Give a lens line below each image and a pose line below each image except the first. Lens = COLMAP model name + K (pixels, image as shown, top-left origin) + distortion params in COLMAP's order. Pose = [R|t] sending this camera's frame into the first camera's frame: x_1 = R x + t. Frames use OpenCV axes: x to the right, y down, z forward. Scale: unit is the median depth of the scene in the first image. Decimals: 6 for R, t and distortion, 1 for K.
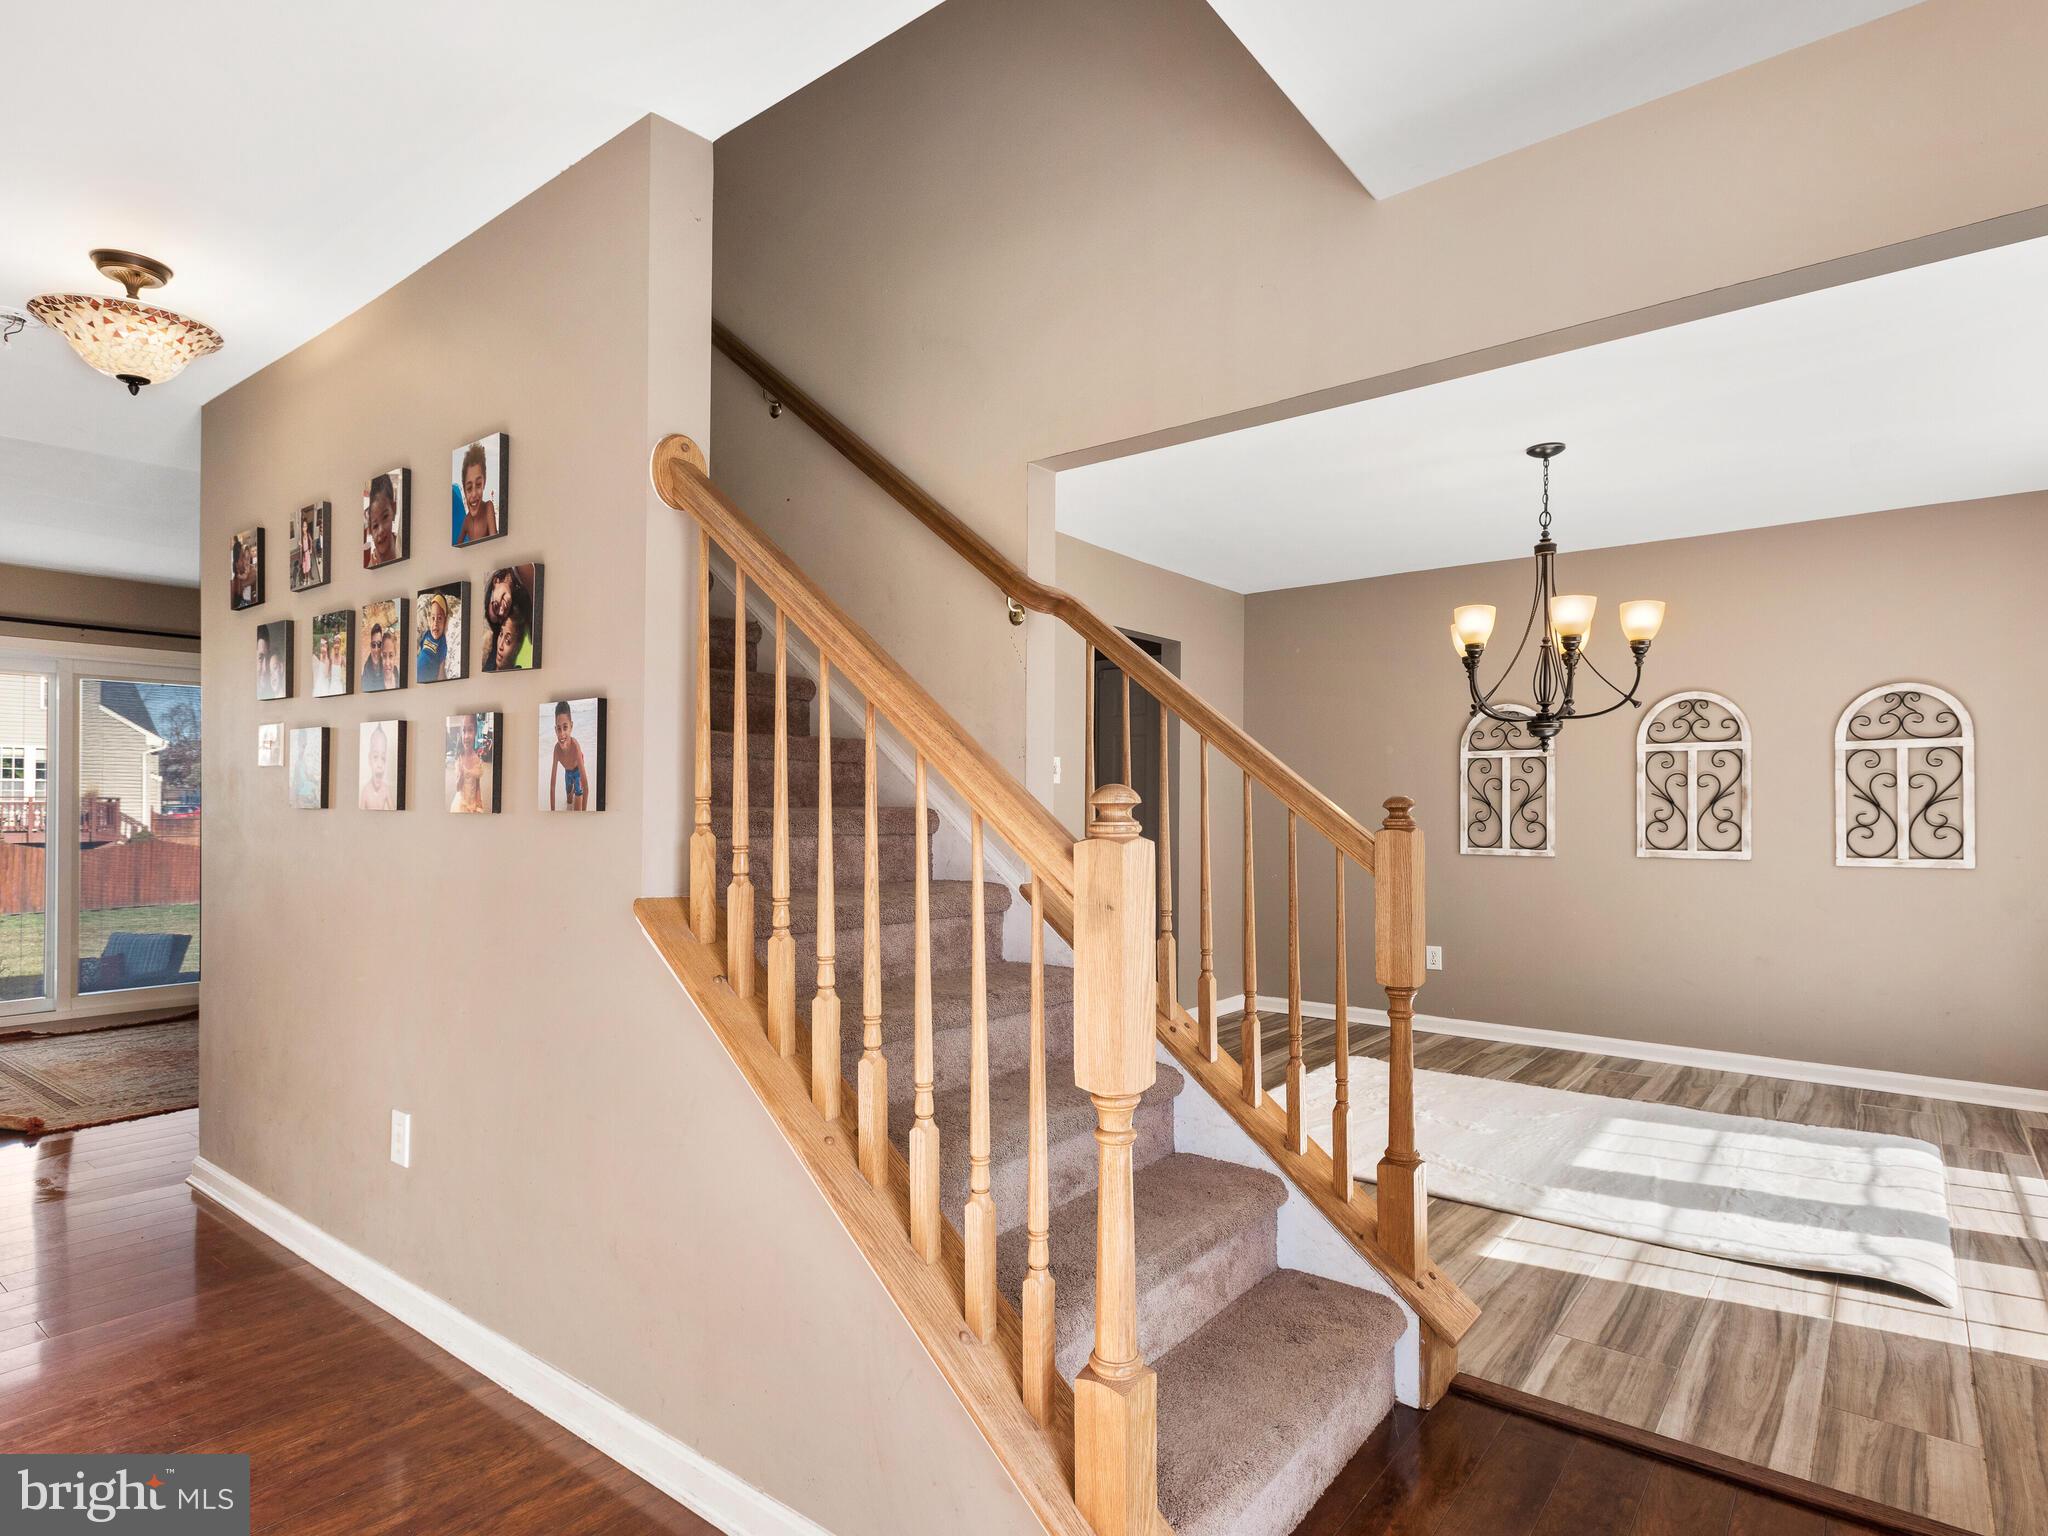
lens RADIAL K [[1097.0, 0, 1027.0], [0, 1097.0, 812.5], [0, 0, 1]] dist [0.033967, -0.024165]
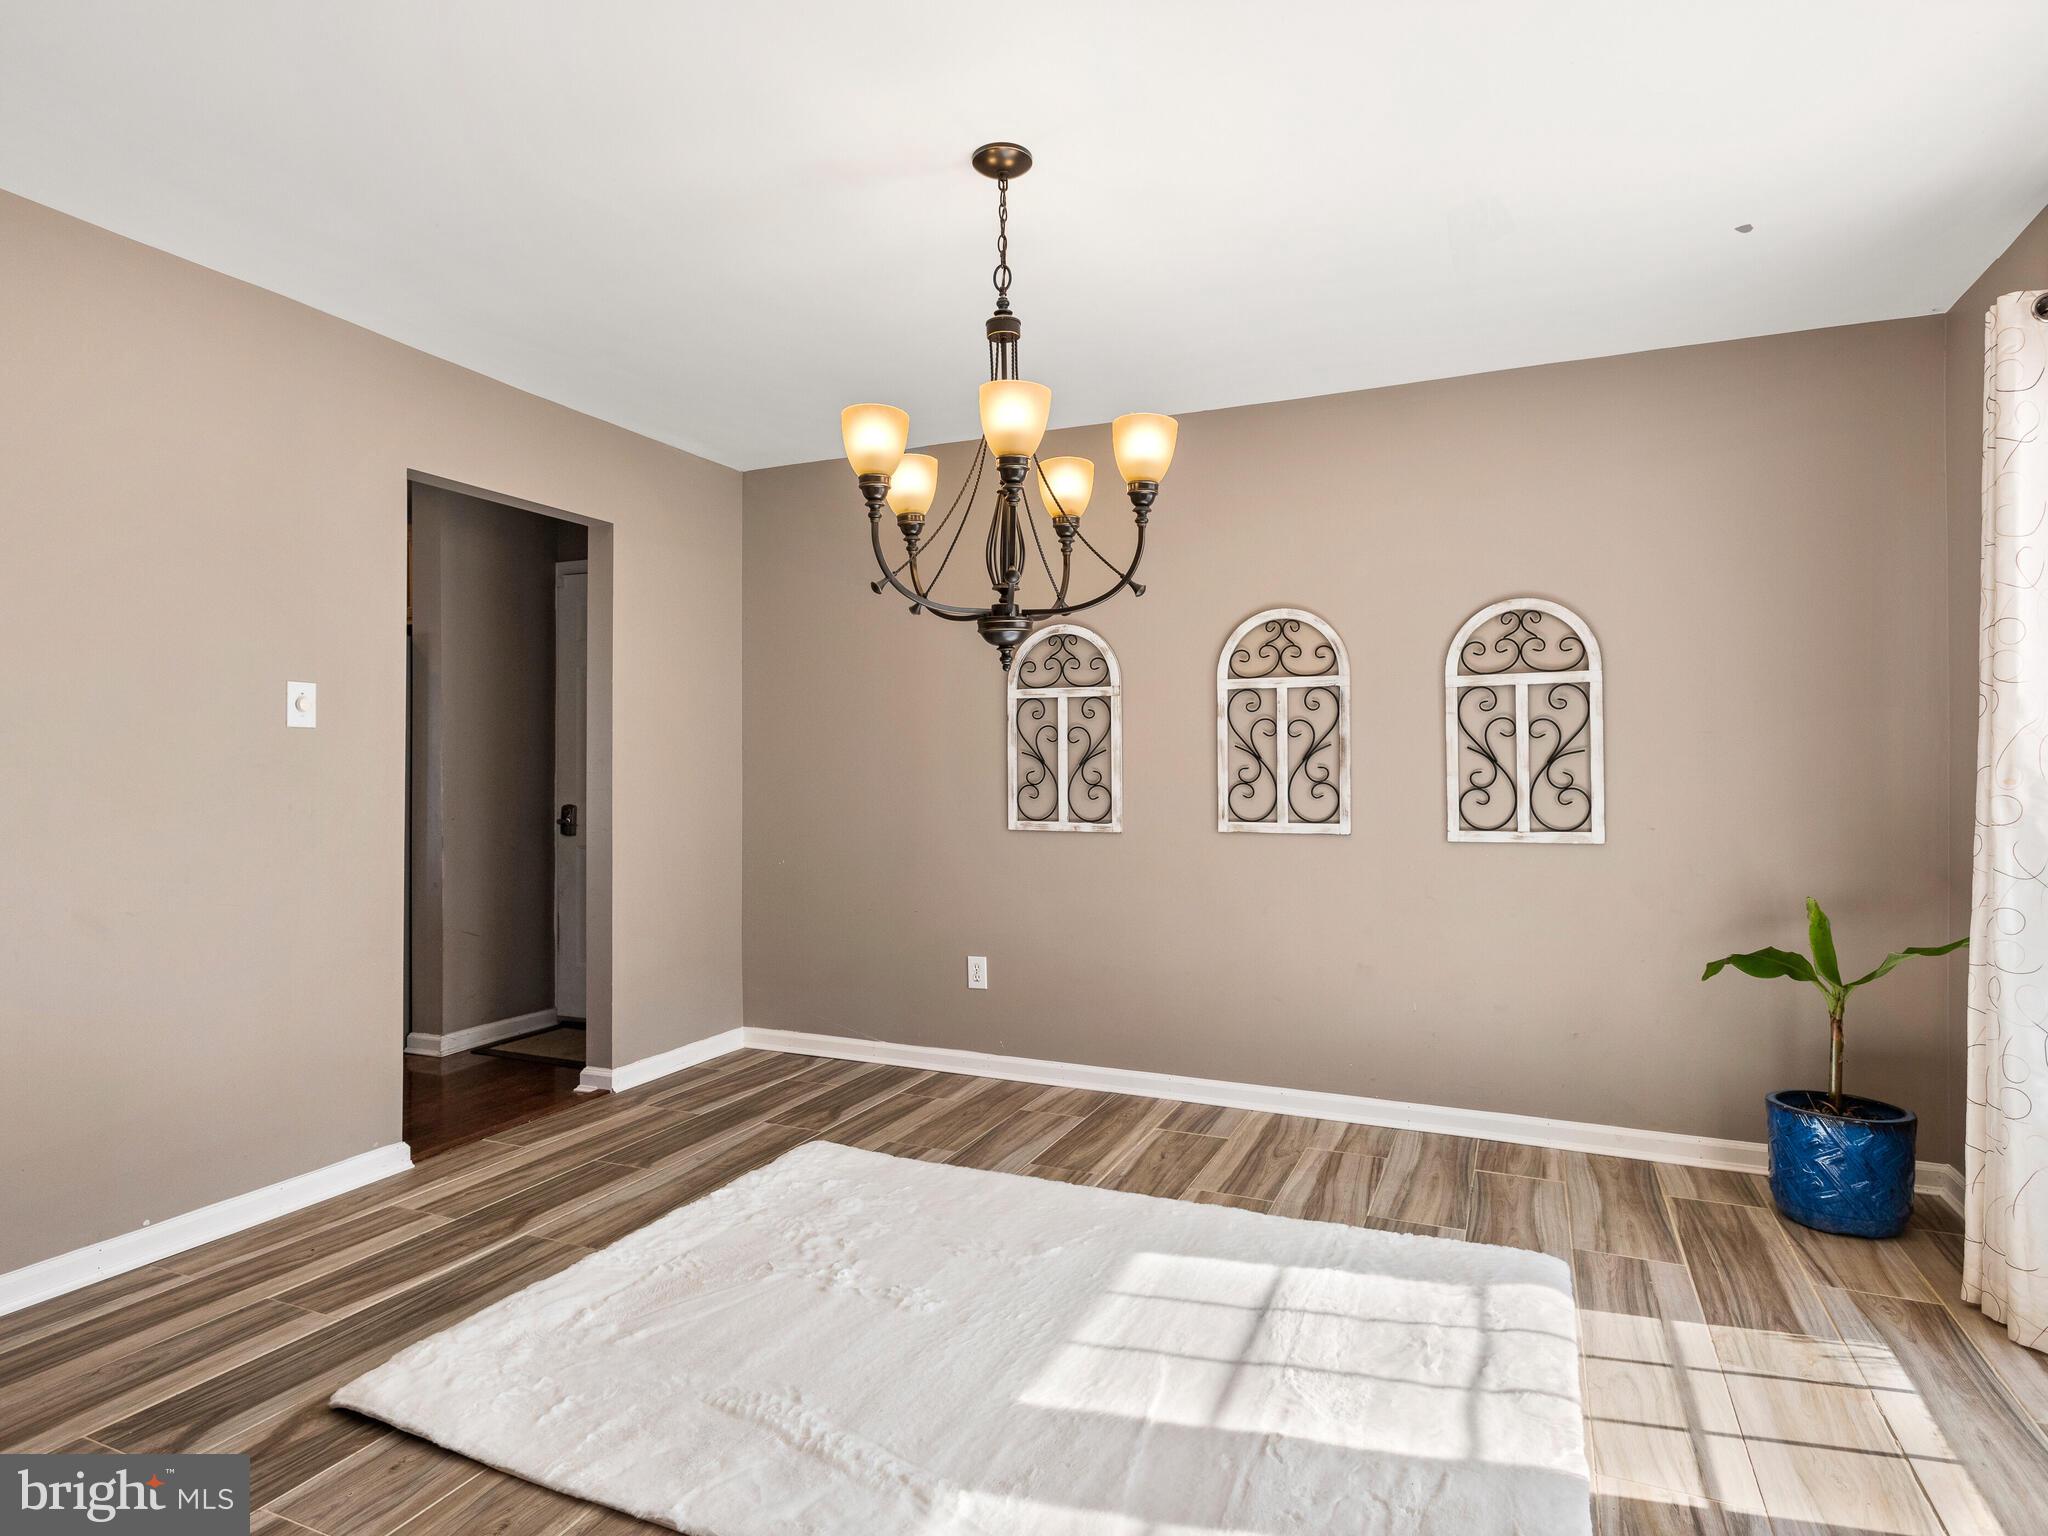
lens RADIAL K [[1115.6, 0, 1024.0], [0, 1115.6, 768.0], [0, 0, 1]] dist [-0.002380, -0.018860]
pose [[0.970235, -0.004149, 0.242130, 0.272440], [0.005376, 0.999976, -0.004407, 0.000094], [-0.242106, 0.005578, 0.970234, 0.341729]]
